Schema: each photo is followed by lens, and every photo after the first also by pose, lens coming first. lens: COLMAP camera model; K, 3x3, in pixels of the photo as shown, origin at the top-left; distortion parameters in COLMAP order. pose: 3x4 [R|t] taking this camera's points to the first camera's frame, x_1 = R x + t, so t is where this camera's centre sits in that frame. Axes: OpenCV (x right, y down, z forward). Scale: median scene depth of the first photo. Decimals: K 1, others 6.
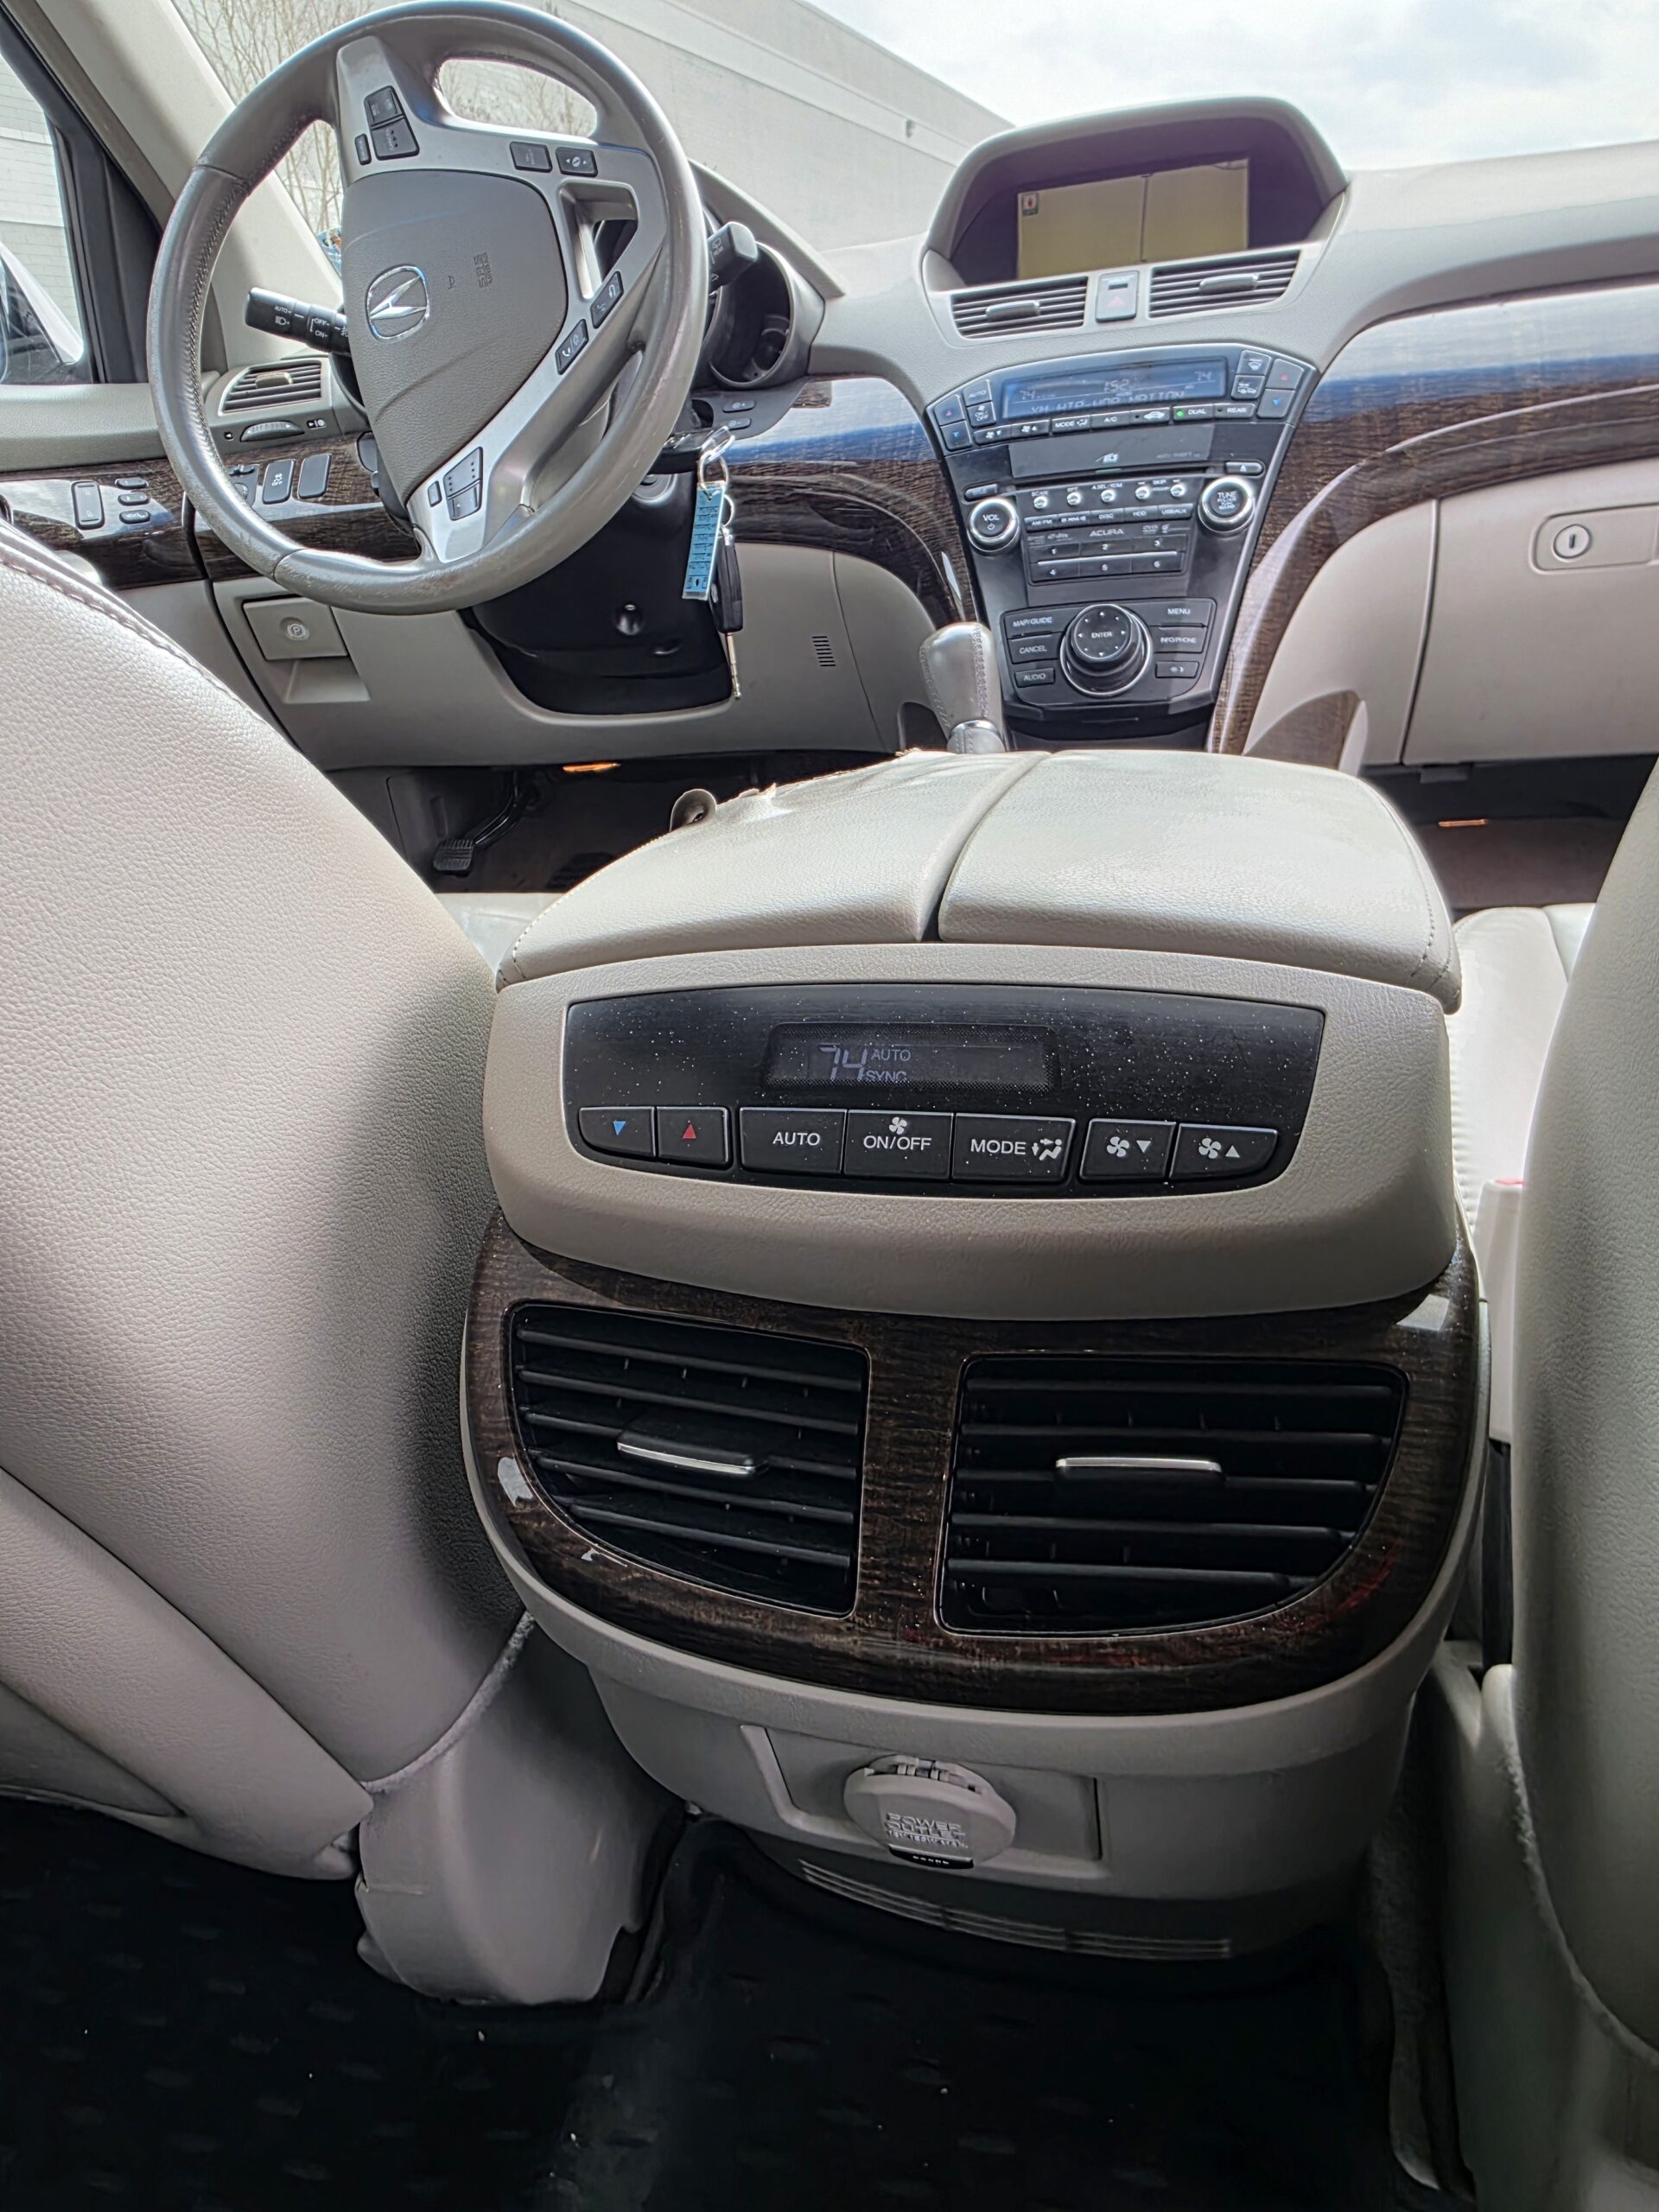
lens RADIAL K [[1536.7, 0, 770.9], [0, 1536.7, 1026.9], [0, 0, 1]] dist [0.029916, -0.039596]
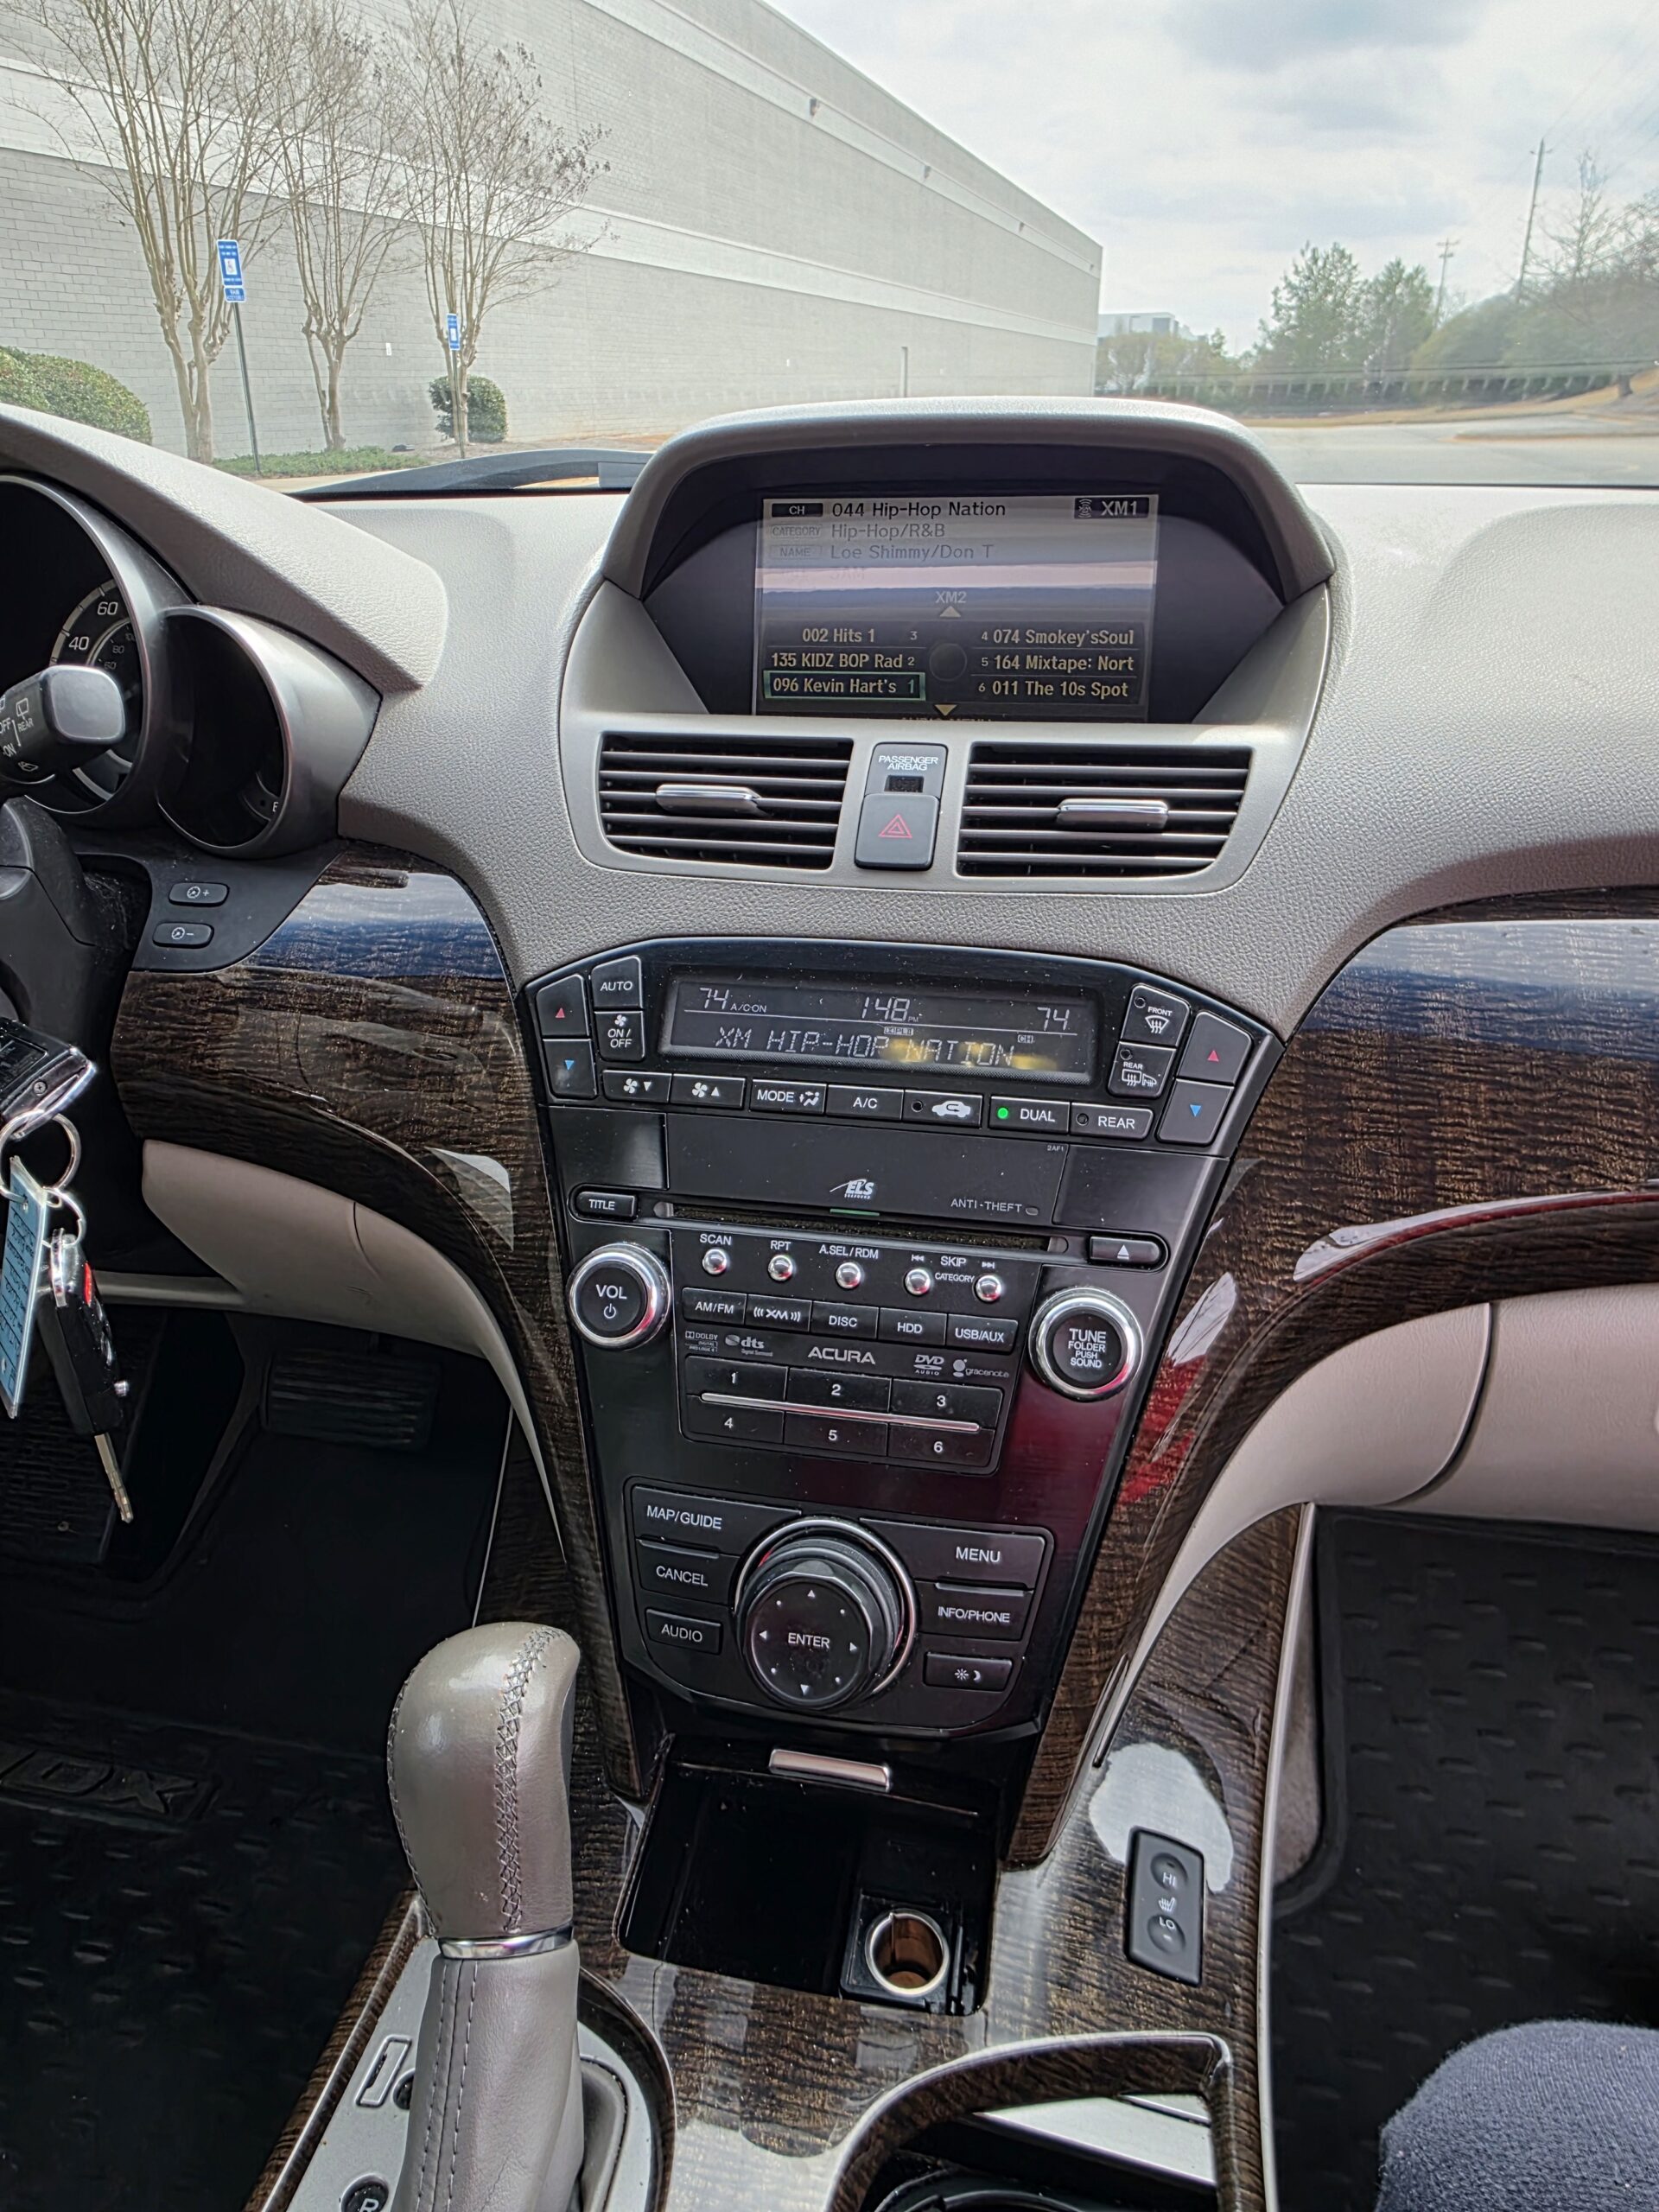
lens RADIAL K [[1536.7, 0, 770.9], [0, 1536.7, 1026.9], [0, 0, 1]] dist [0.029916, -0.039596]
pose [[0.994638, 0.050427, 0.090290, 0.145019], [-0.051974, 0.998538, 0.014868, -0.423455], [-0.089409, -0.019481, 0.995804, 0.516233]]
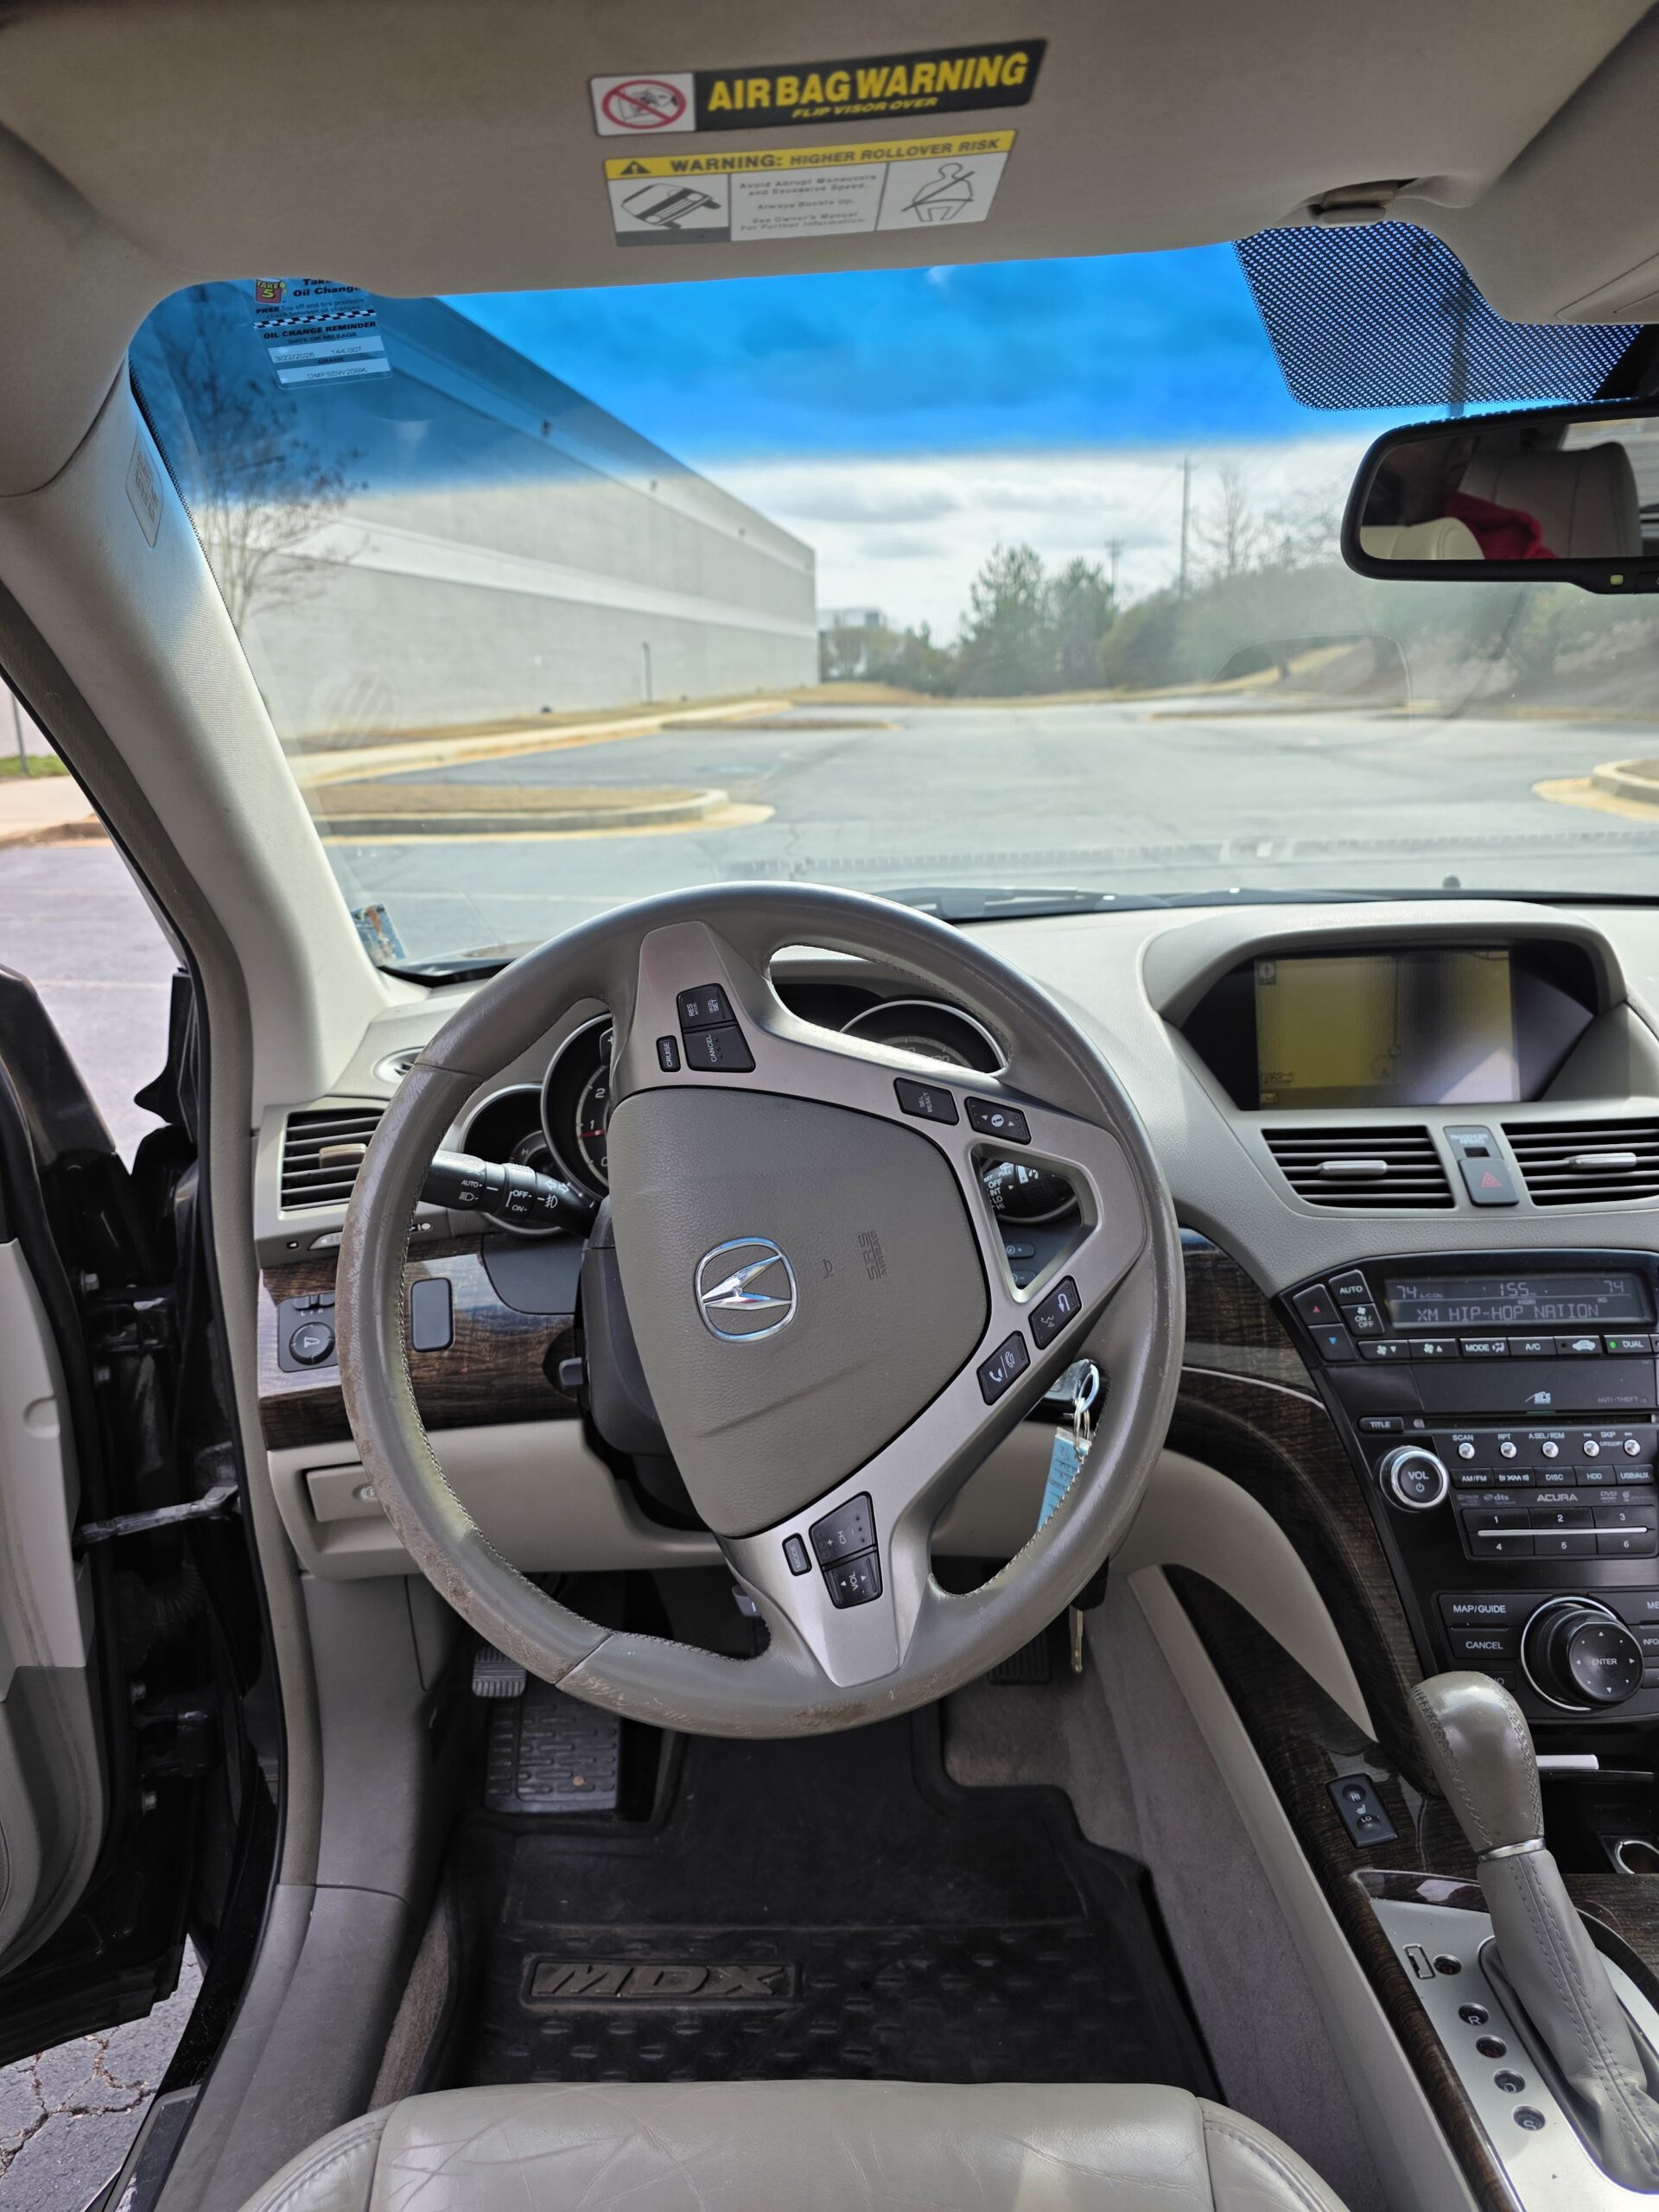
lens RADIAL K [[1524.8, 0, 810.7], [0, 1524.8, 1087.5], [0, 0, 1]] dist [0.050563, -0.044100]
pose [[0.965679, -0.004952, 0.259691, -0.373592], [0.035894, 0.992770, -0.114543, -0.451522], [-0.257246, 0.119933, 0.958875, 0.283699]]
